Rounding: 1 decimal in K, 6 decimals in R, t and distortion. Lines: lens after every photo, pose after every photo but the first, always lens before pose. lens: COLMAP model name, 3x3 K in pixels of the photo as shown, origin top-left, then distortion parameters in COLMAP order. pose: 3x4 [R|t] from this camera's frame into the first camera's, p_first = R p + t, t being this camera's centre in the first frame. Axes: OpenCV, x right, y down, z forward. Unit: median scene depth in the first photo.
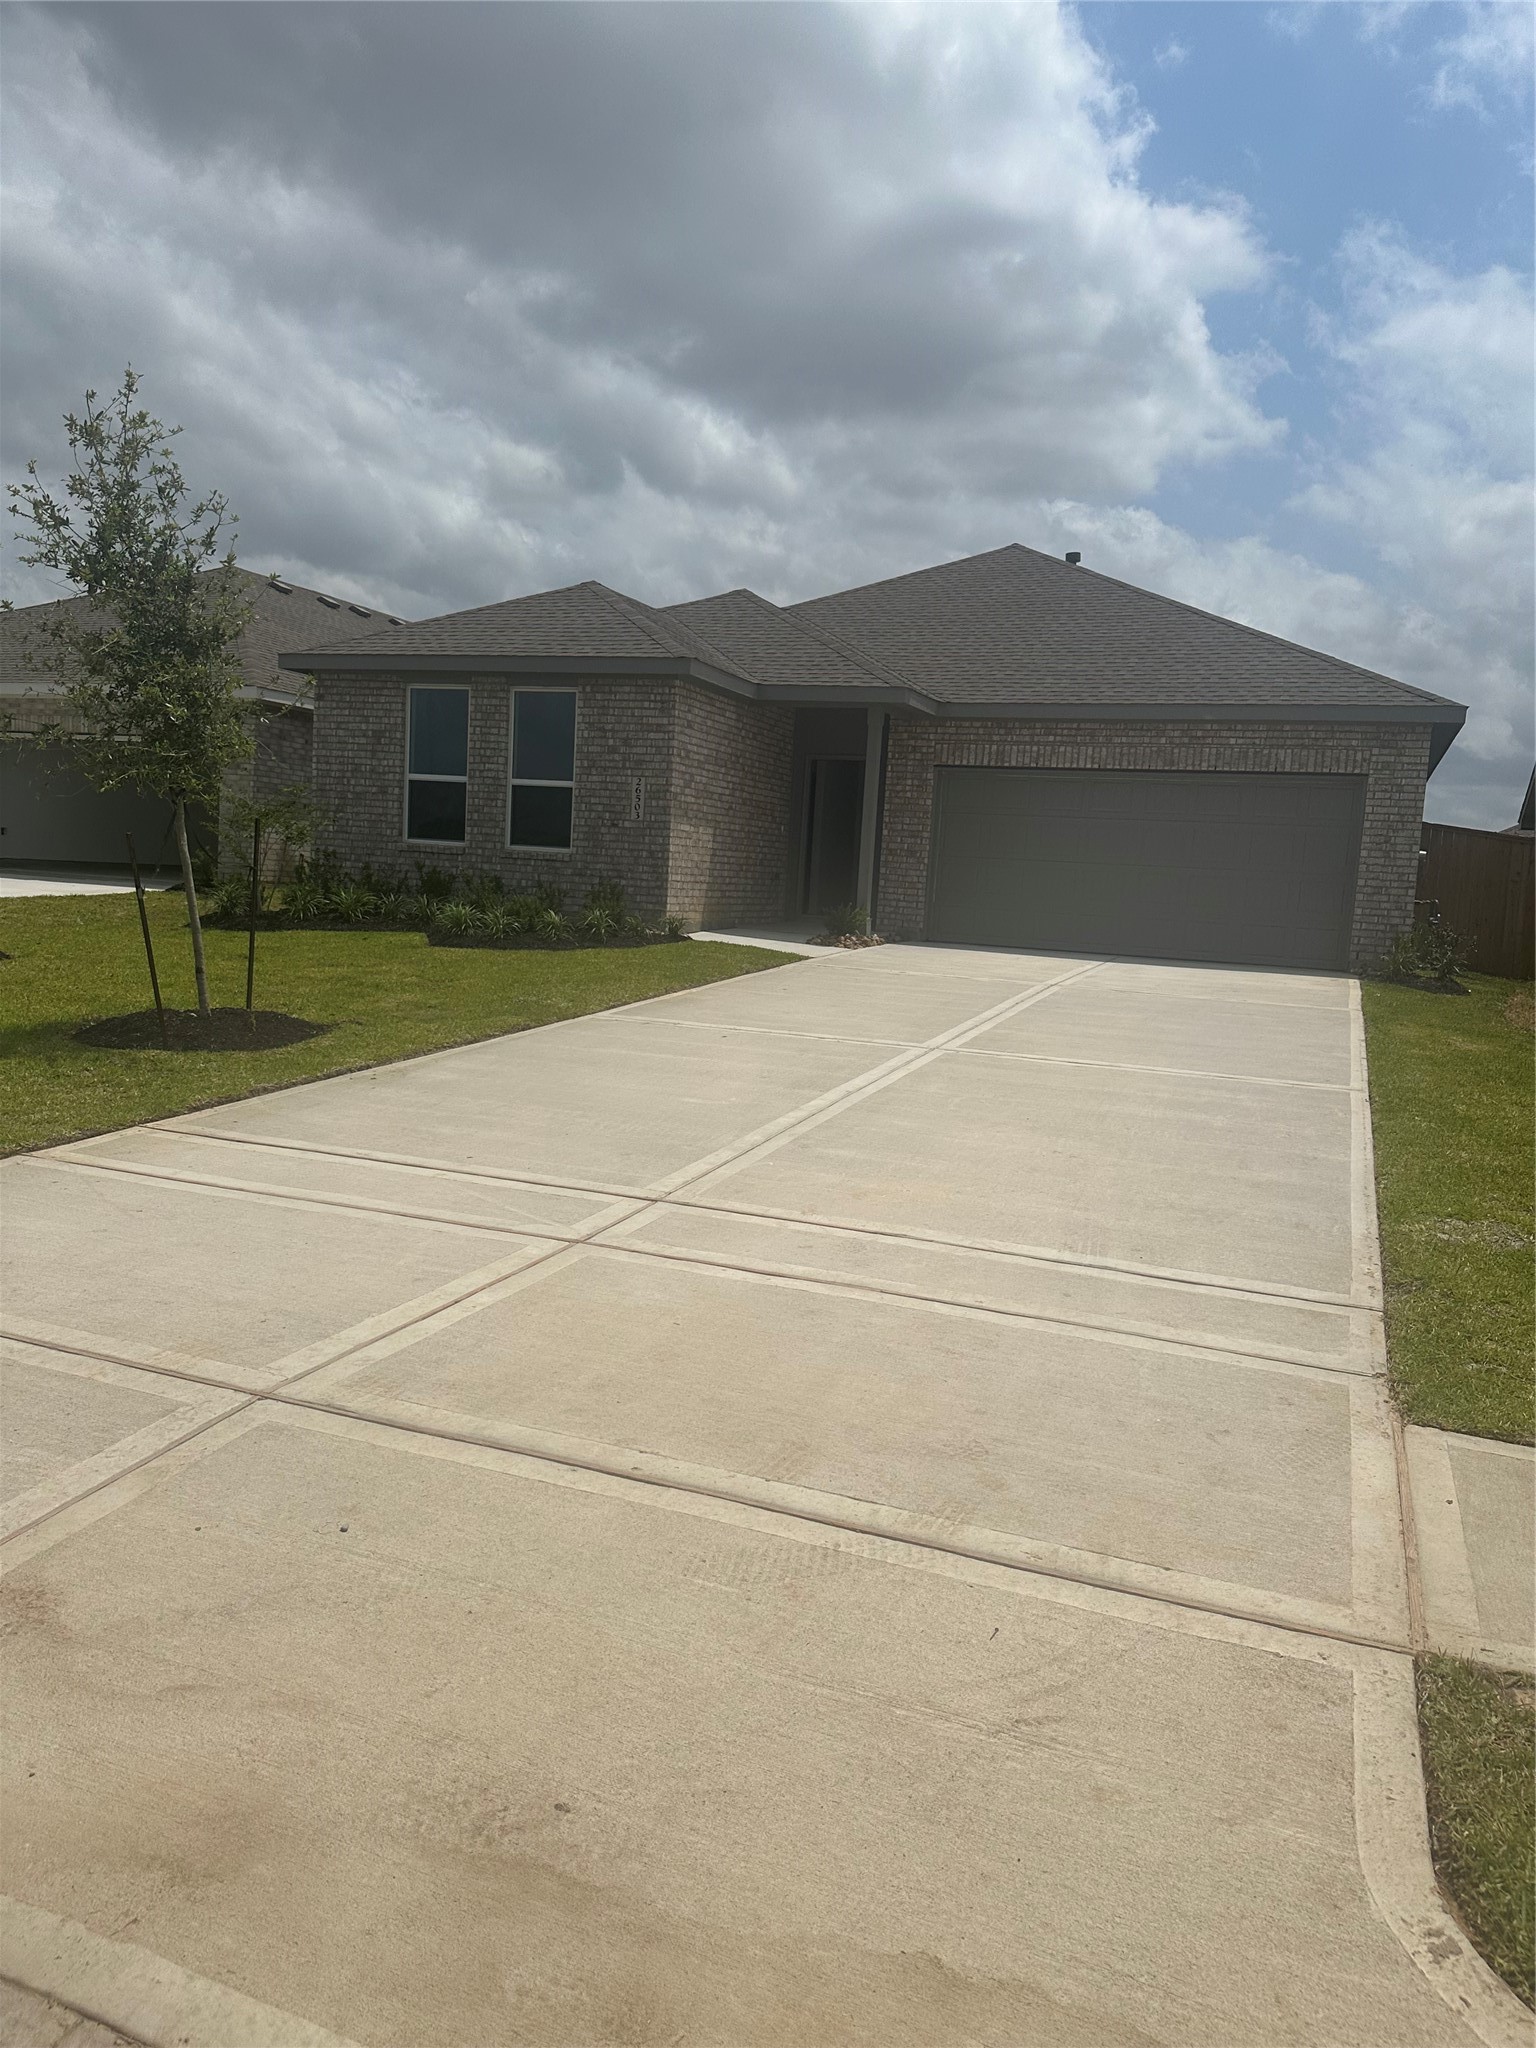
lens RADIAL K [[1433.2, 0, 768.0], [0, 1433.2, 1024.0], [0, 0, 1]] dist [0.002825, 0.066851]
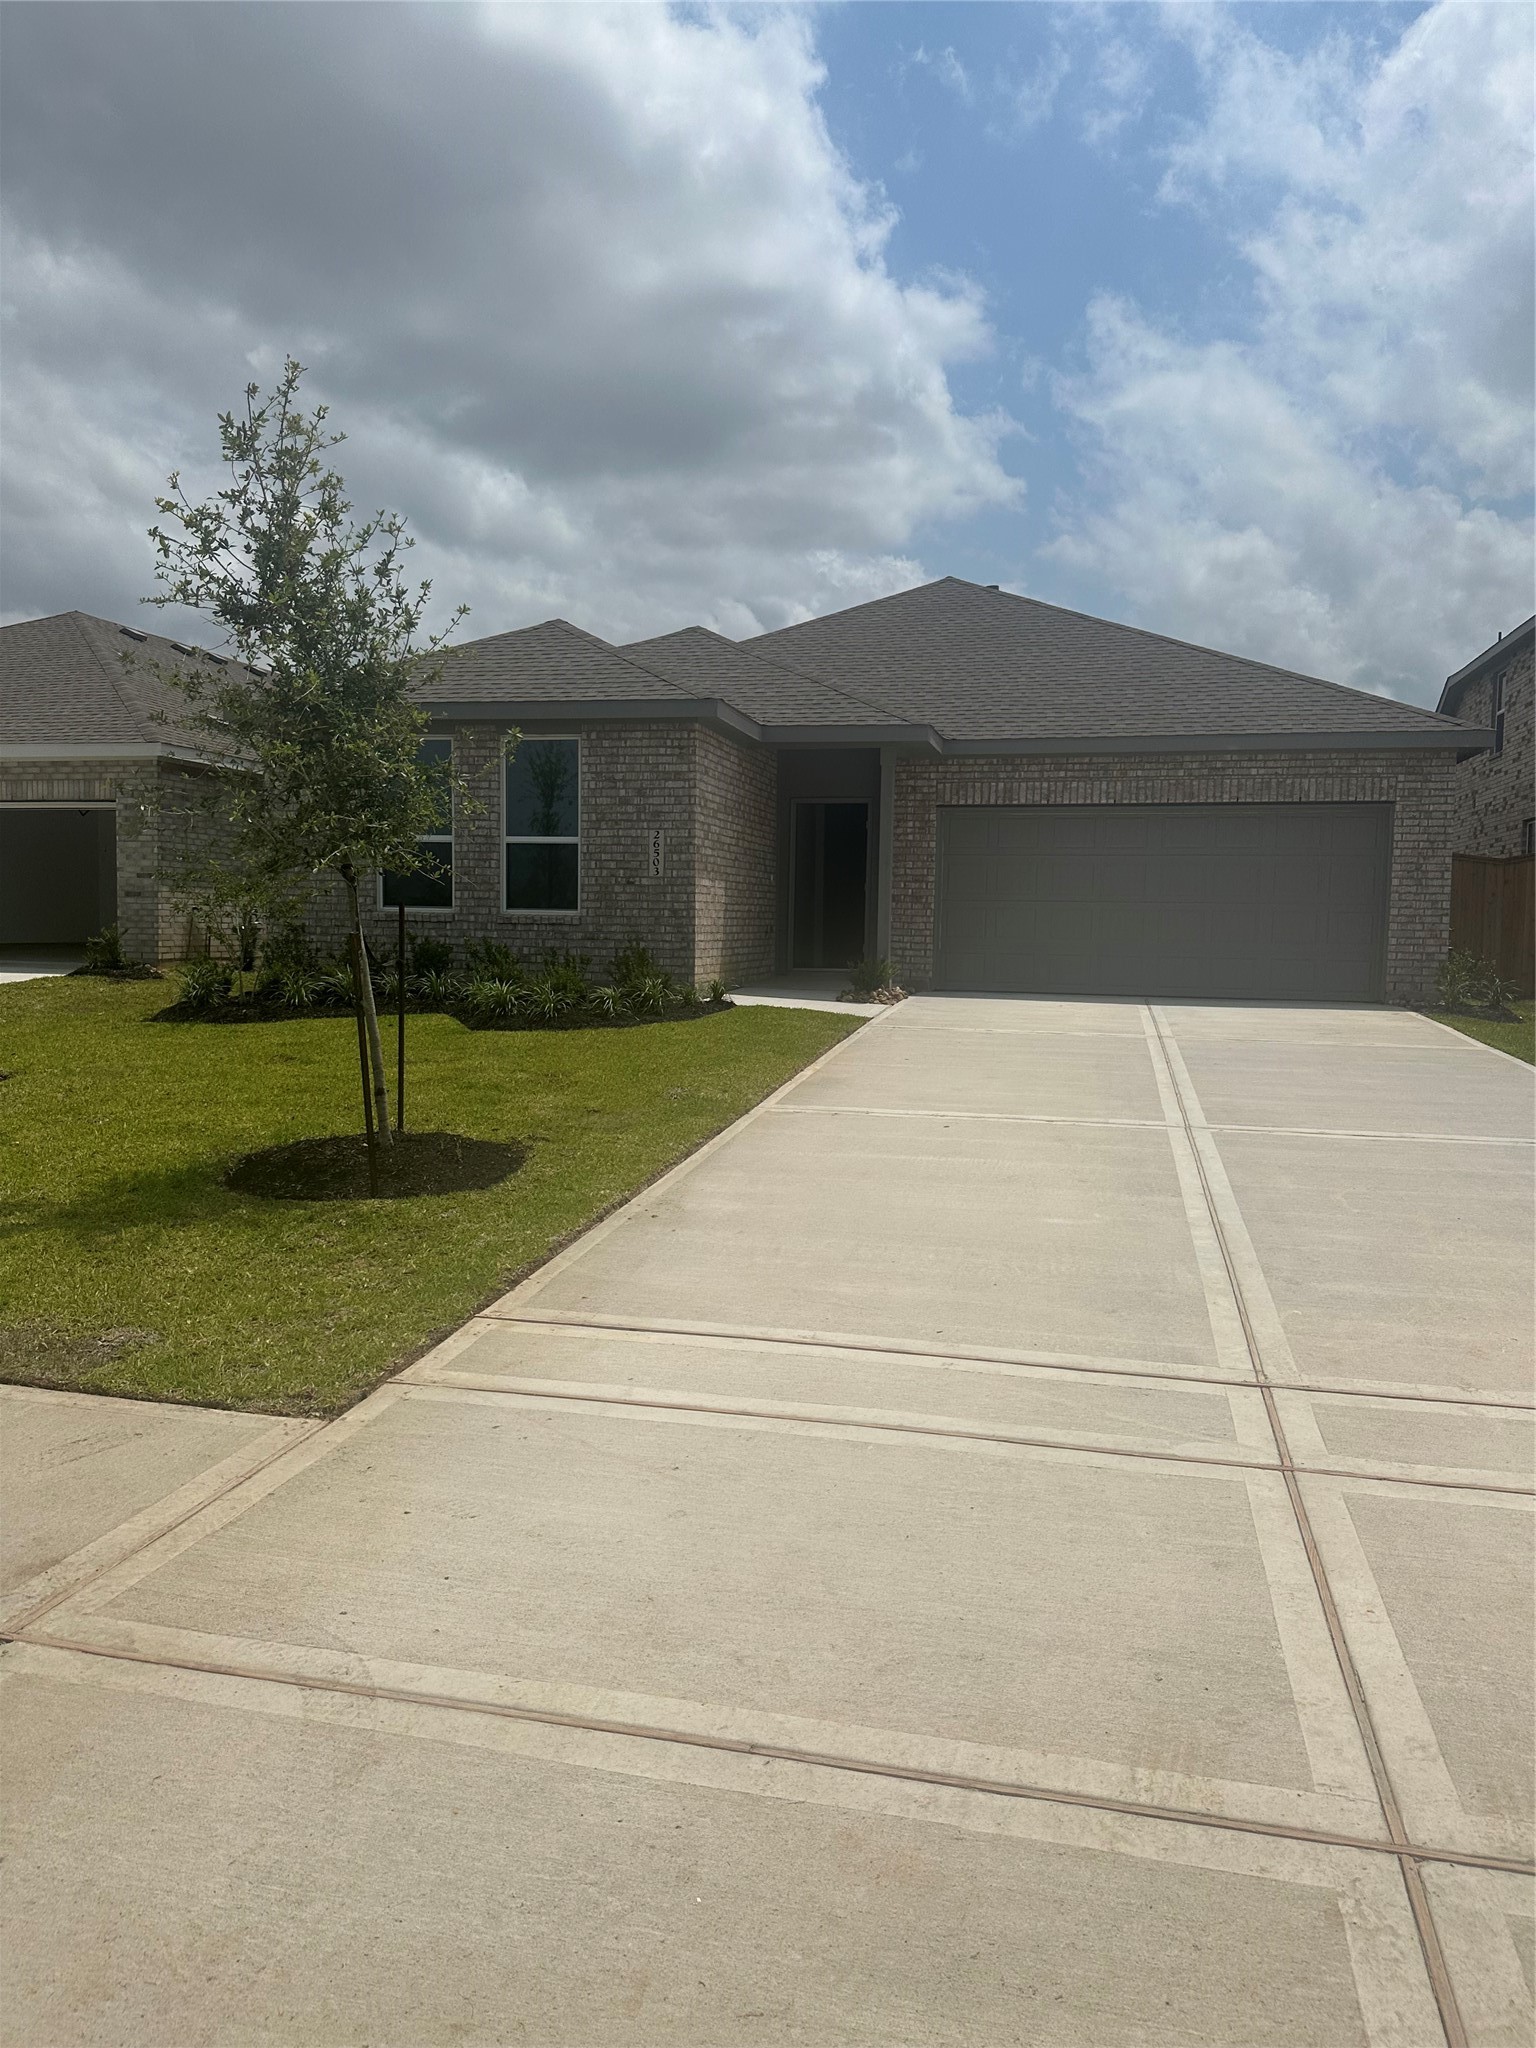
lens RADIAL K [[1451.7, 0, 742.1], [0, 1451.7, 978.4], [0, 0, 1]] dist [-0.013287, -0.009734]
pose [[0.991619, -0.047724, 0.120063, -0.145481], [0.055013, 0.996791, -0.058145, -0.020571], [-0.116903, 0.064263, 0.991062, 0.082827]]
